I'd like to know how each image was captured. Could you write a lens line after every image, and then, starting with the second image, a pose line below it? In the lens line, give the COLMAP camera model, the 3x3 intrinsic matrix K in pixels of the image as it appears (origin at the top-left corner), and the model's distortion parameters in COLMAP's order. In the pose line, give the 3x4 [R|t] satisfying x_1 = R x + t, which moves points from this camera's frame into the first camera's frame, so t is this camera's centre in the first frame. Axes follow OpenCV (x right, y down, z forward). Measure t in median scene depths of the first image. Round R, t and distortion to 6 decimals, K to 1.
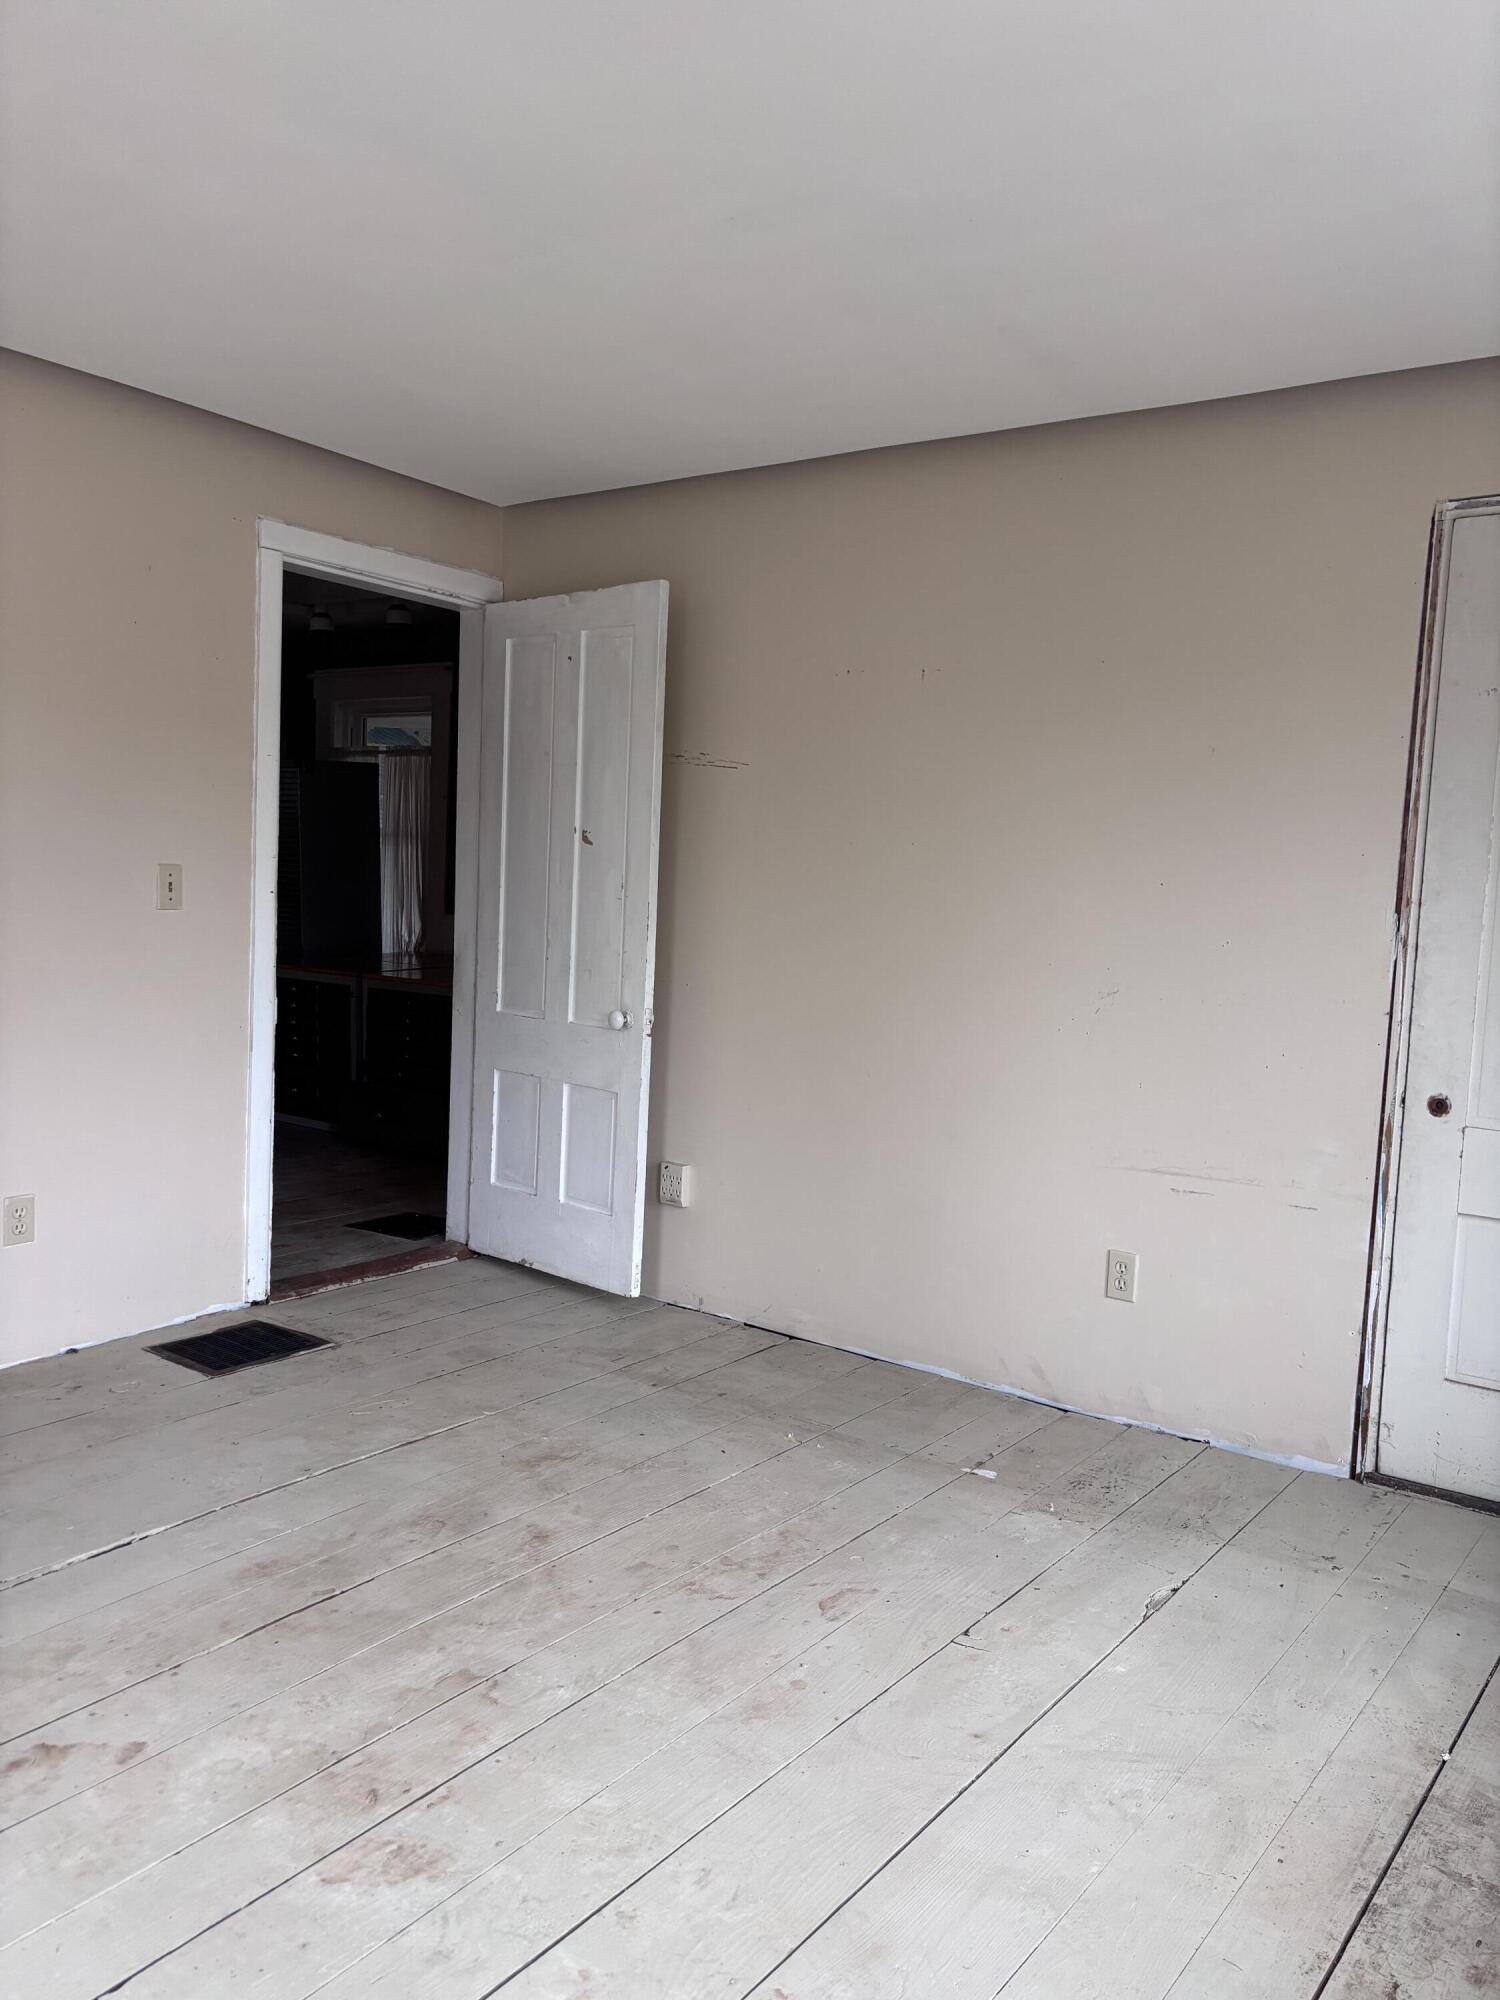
lens RADIAL K [[1522.9, 0, 748.5], [0, 1522.9, 1001.4], [0, 0, 1]] dist [0.051692, -0.012906]
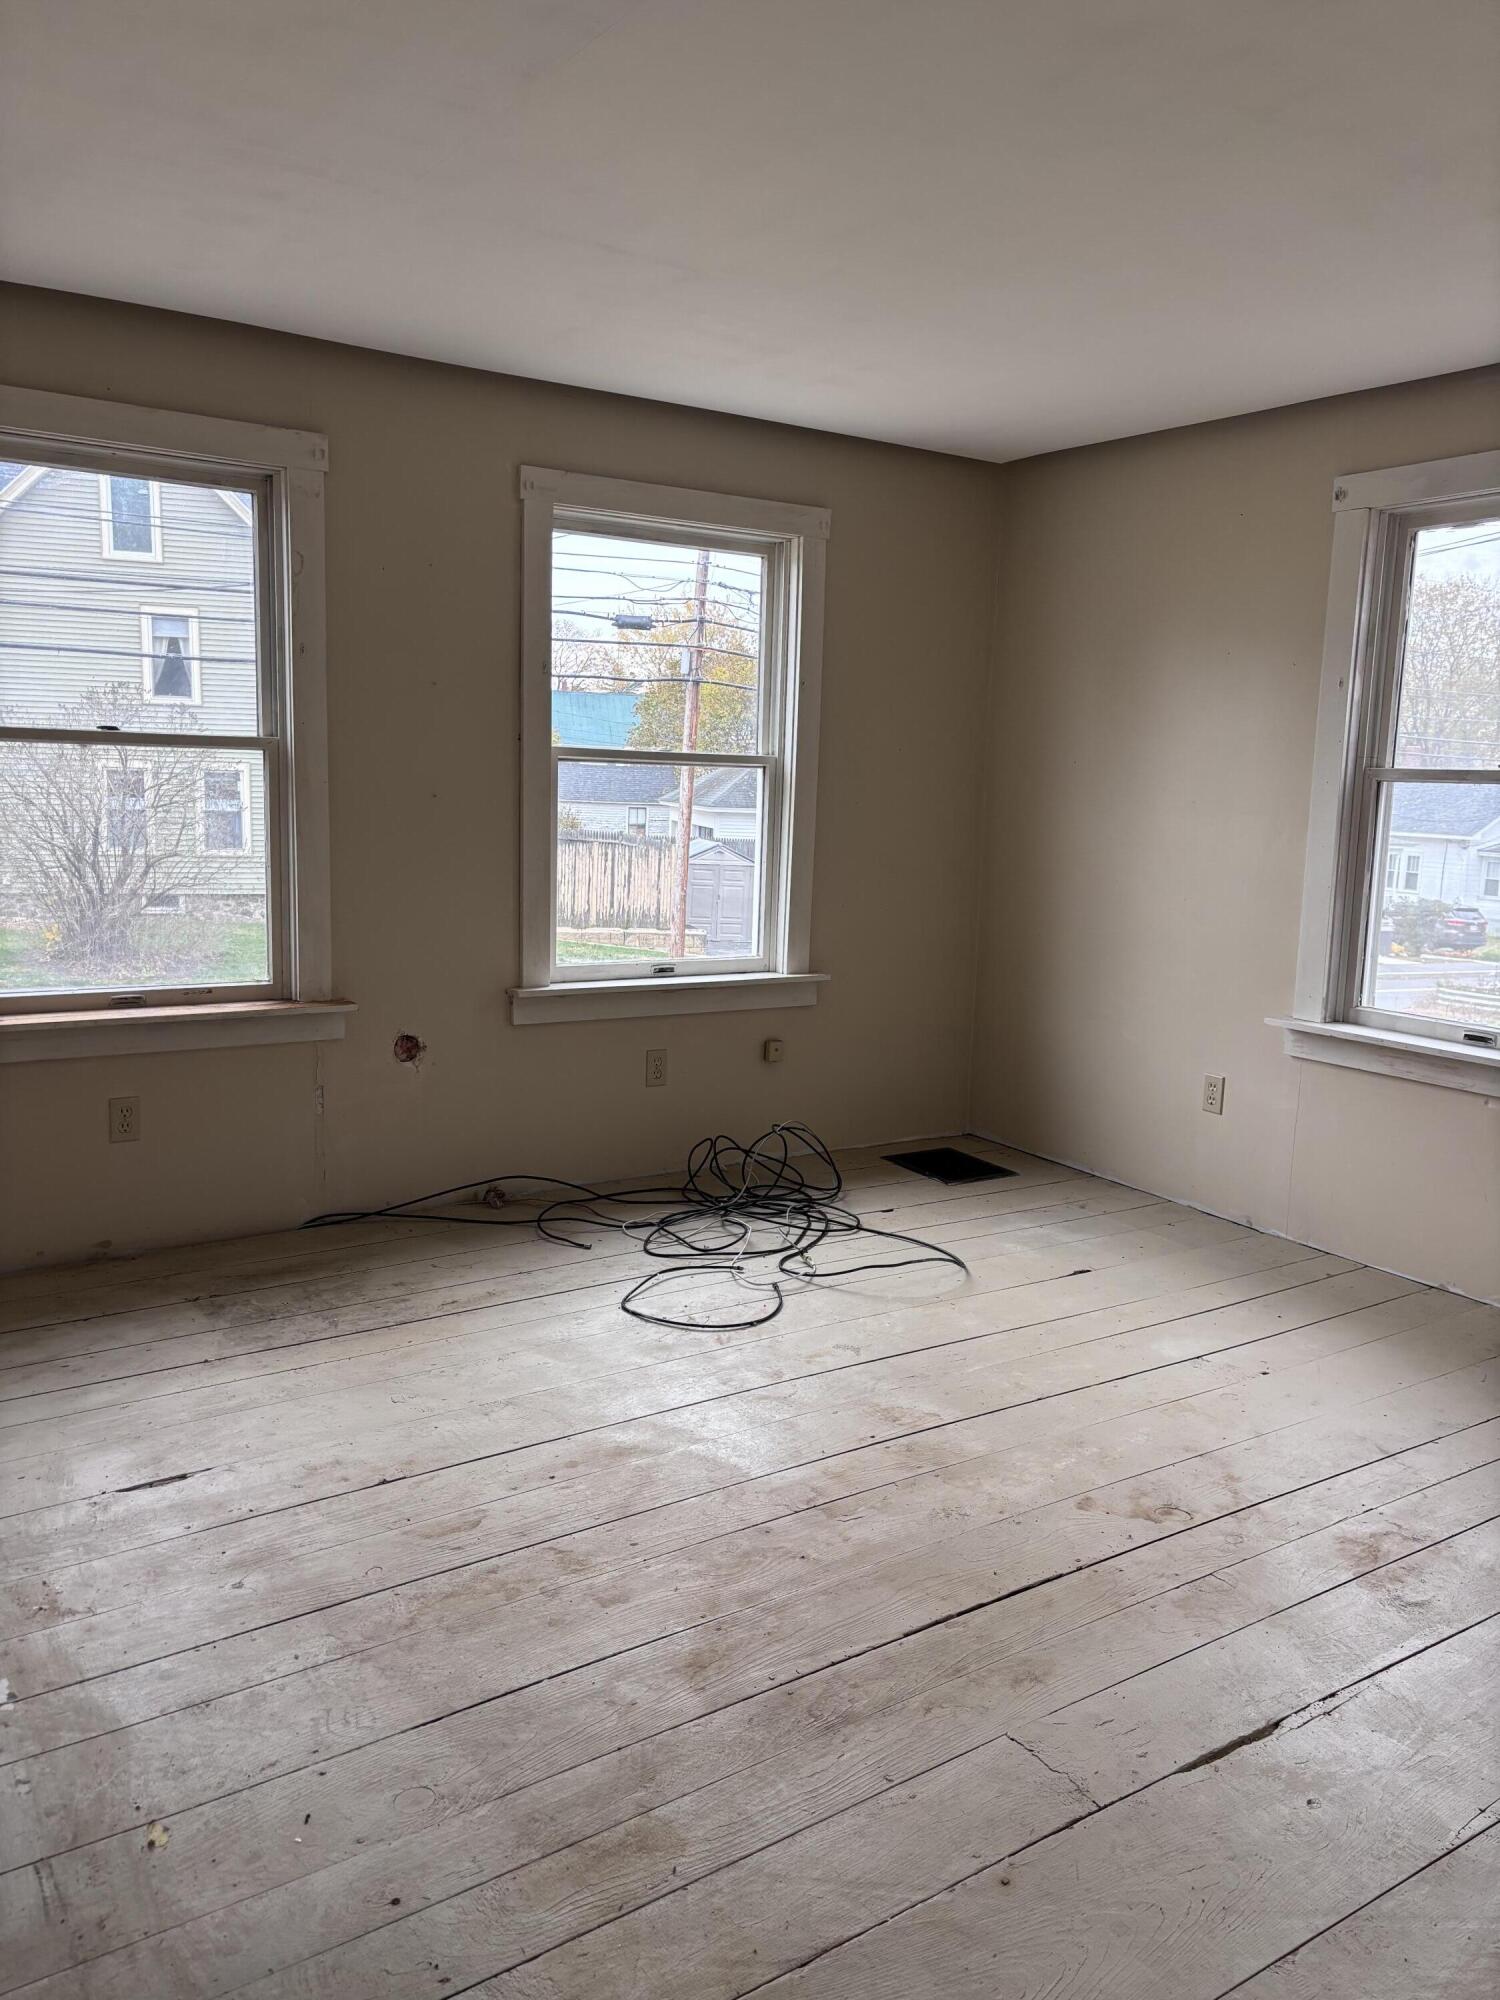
lens RADIAL K [[1522.9, 0, 753.4], [0, 1522.9, 999.3], [0, 0, 1]] dist [0.051692, -0.012906]
pose [[-0.933832, -0.121211, 0.336550, -0.502546], [-0.039547, 0.970056, 0.239641, -0.230298], [-0.355520, 0.210474, -0.910663, 2.123044]]
